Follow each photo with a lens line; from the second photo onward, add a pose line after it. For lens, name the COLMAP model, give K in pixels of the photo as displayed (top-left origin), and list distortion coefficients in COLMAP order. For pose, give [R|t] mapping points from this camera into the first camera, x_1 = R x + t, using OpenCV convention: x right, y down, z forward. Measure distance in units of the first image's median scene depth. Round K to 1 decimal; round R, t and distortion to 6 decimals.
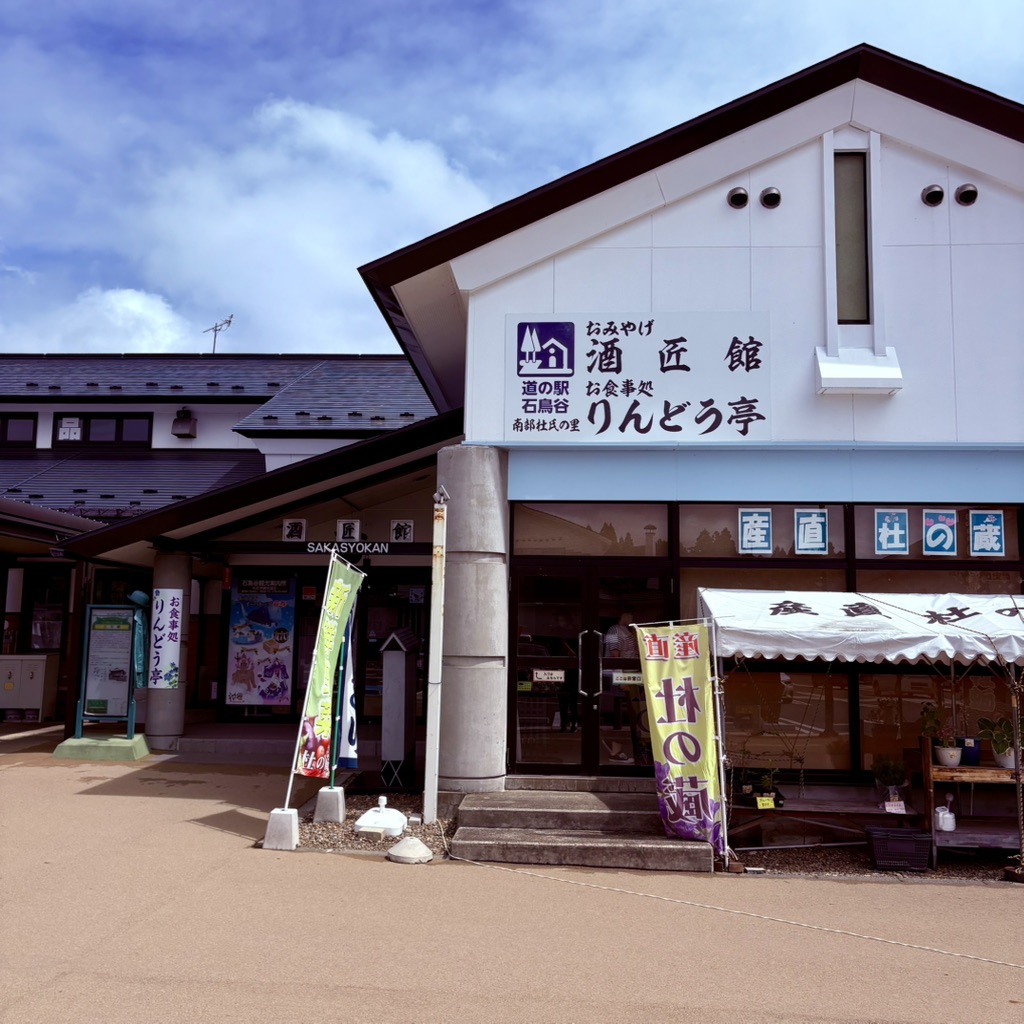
lens RADIAL K [[1023.8, 0, 495.1], [0, 1023.8, 530.7], [0, 0, 1]] dist [0.088580, -0.216250]
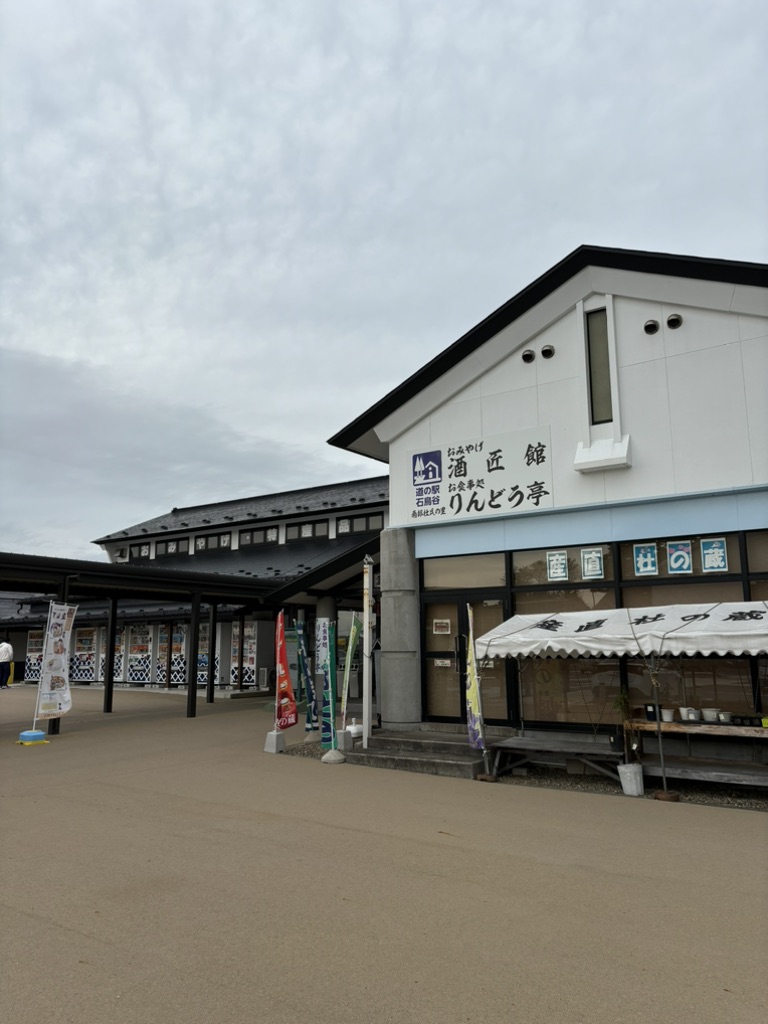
lens RADIAL K [[766.7, 0, 369.7], [0, 766.7, 513.1], [0, 0, 1]] dist [0.064353, -0.106311]
pose [[0.844484, -0.112205, -0.523696, 0.629982], [0.072188, 0.992732, -0.096292, 0.012775], [0.530694, 0.043512, 0.846446, -0.123848]]
